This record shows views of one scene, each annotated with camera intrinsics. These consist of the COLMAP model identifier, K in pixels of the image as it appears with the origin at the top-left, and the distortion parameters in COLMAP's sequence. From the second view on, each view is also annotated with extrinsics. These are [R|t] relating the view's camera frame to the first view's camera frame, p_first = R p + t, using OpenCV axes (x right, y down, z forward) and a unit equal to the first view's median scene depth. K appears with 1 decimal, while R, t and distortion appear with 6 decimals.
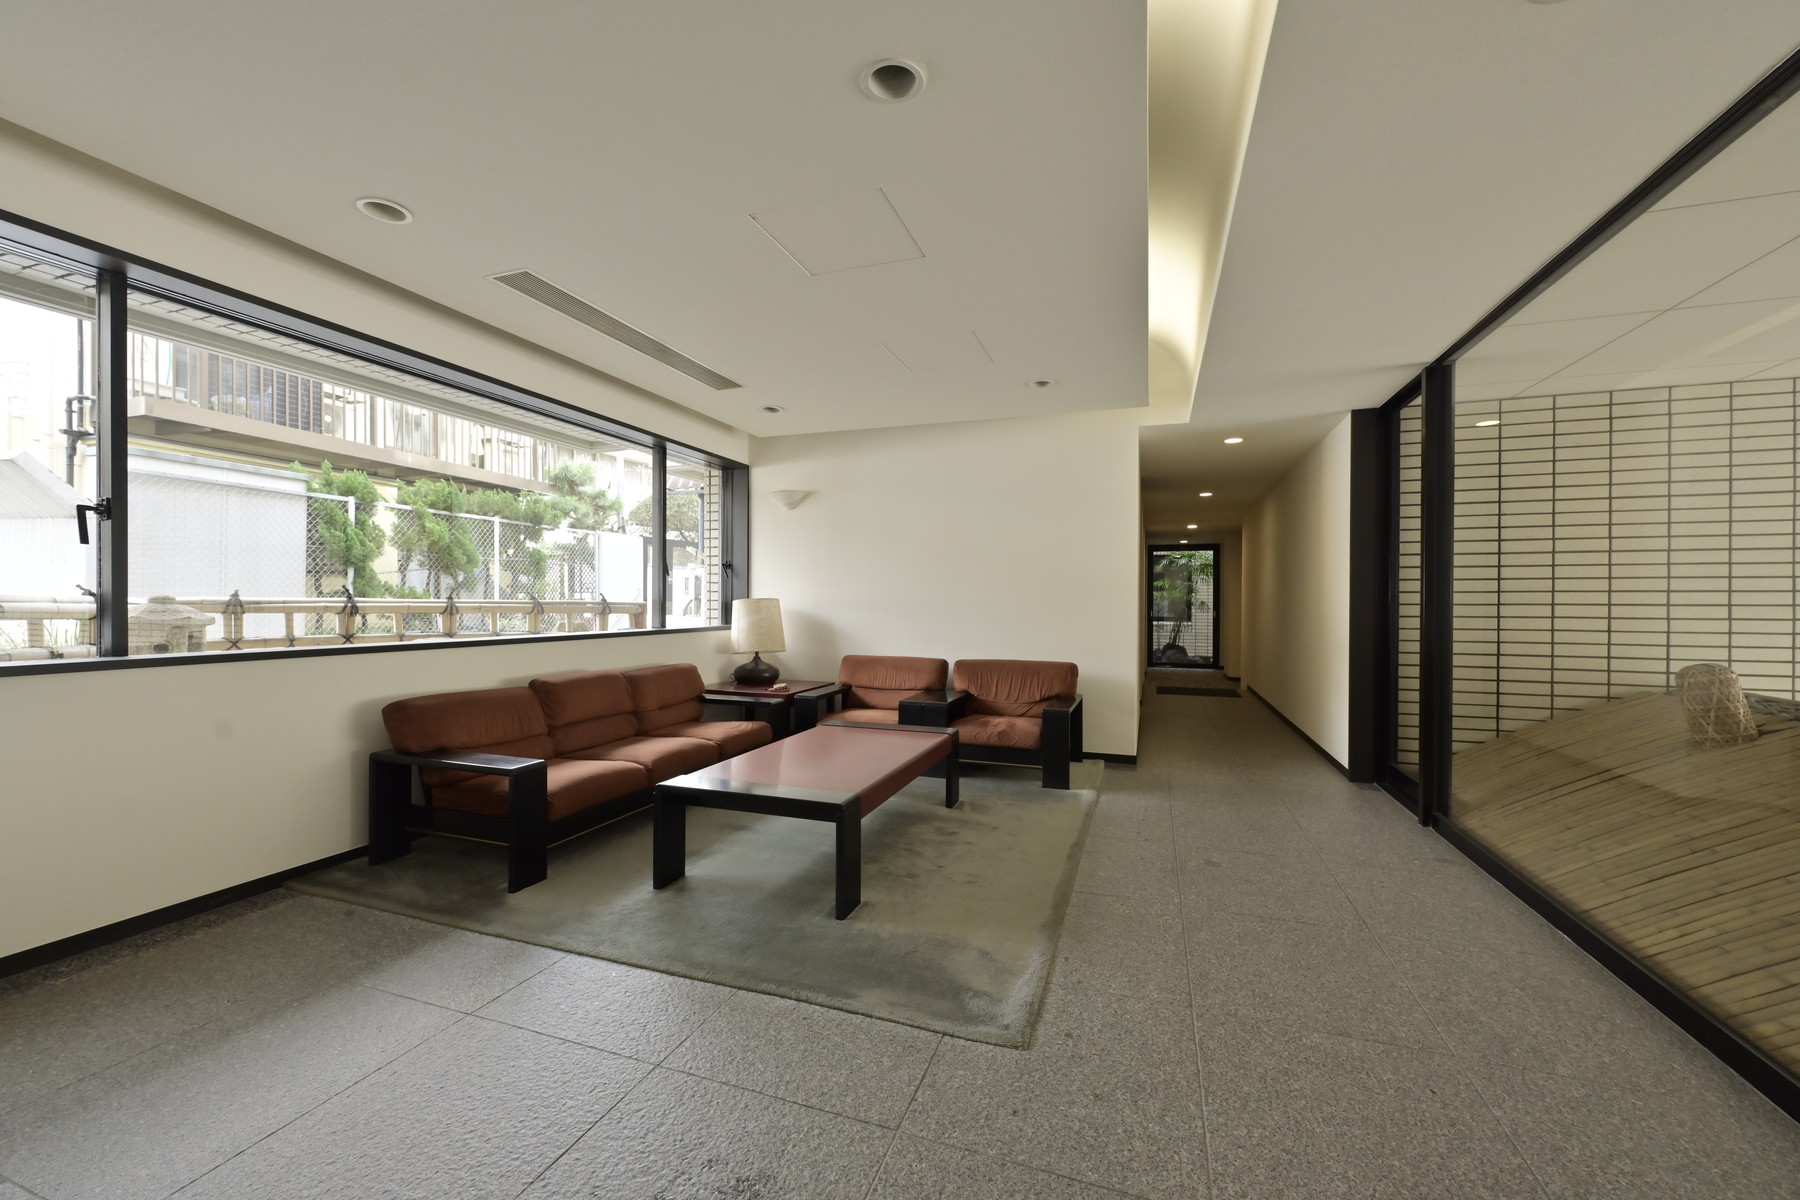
lens RADIAL K [[710.6, 0, 900.0], [0, 710.6, 600.0], [0, 0, 1]] dist [0.001121, -0.000351]
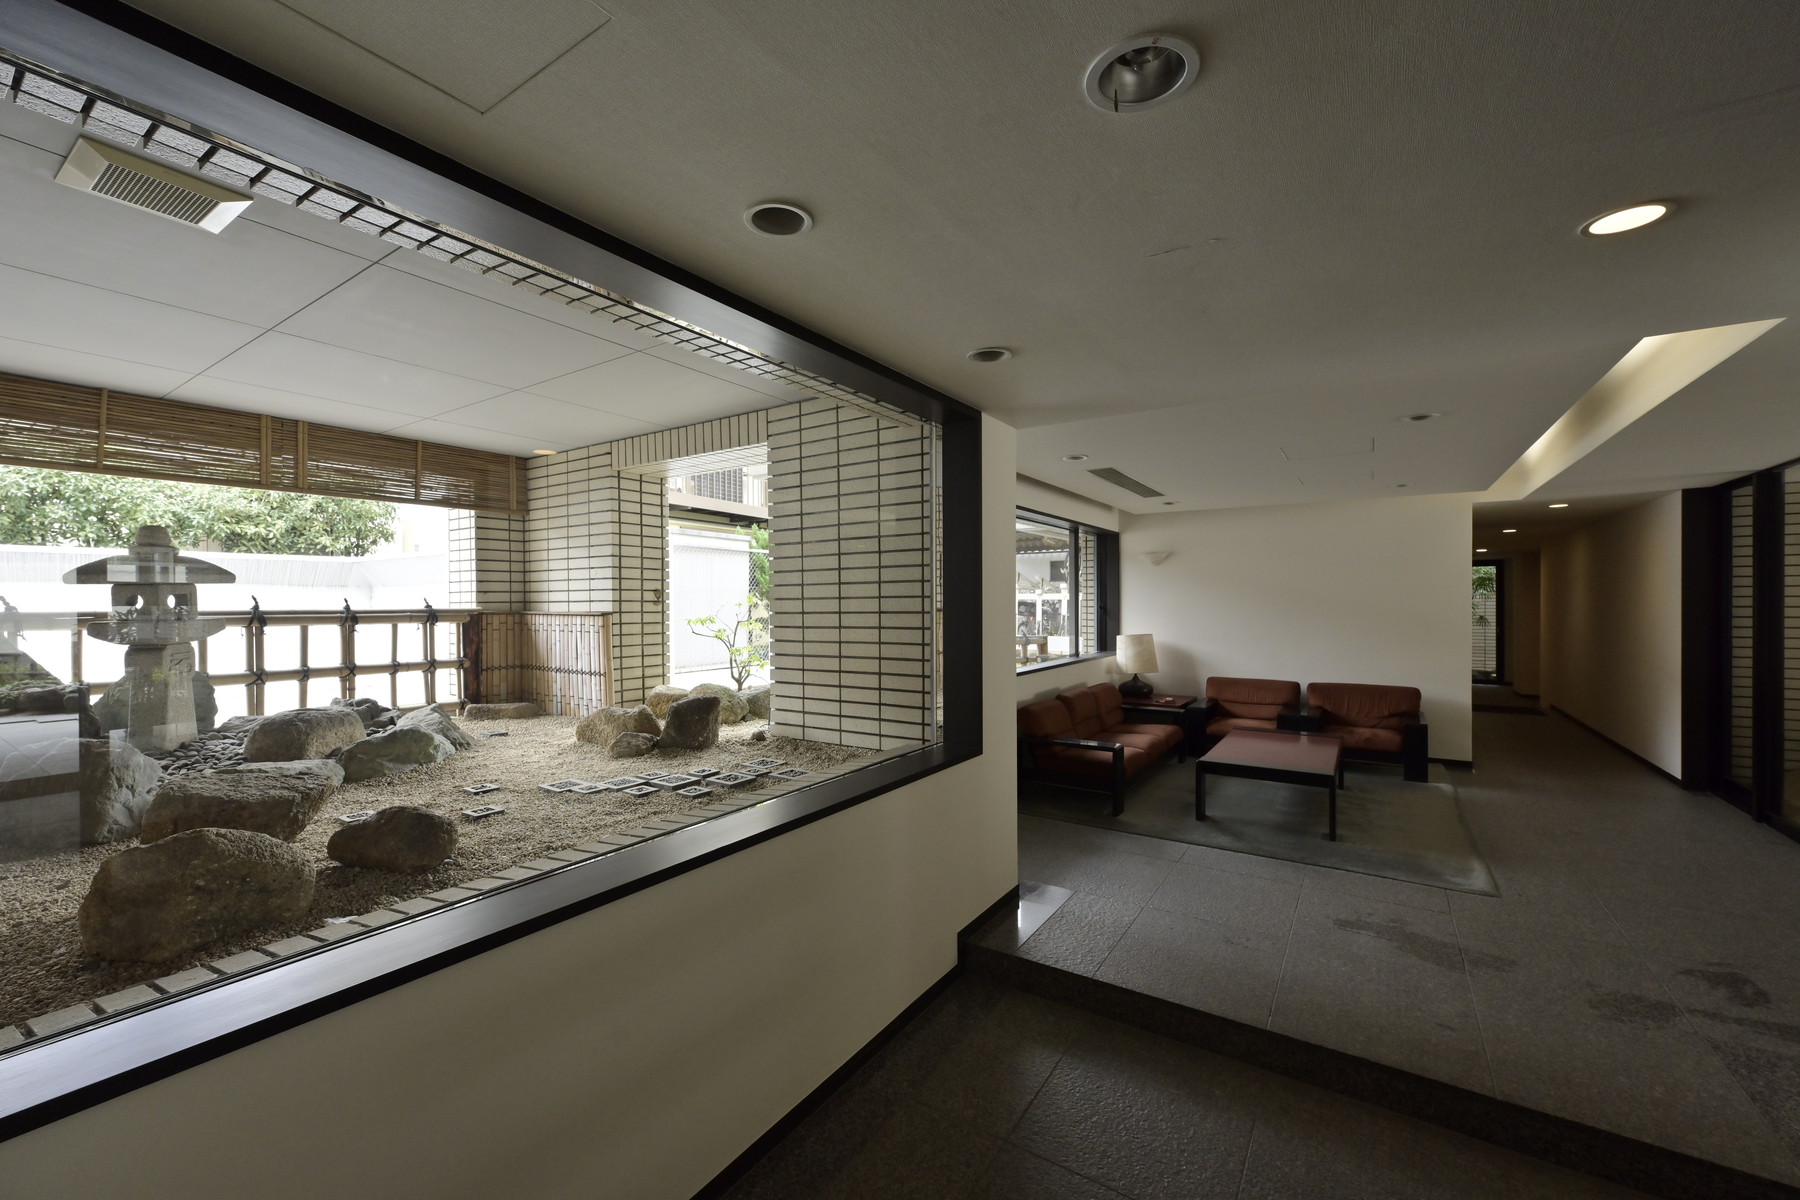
lens RADIAL K [[710.6, 0, 900.0], [0, 710.6, 600.0], [0, 0, 1]] dist [0.001121, -0.000351]
pose [[0.968007, -0.010238, -0.250713, -0.349890], [0.010096, 0.999947, -0.001852, -0.080678], [0.250719, -0.000738, 0.968060, -0.505407]]
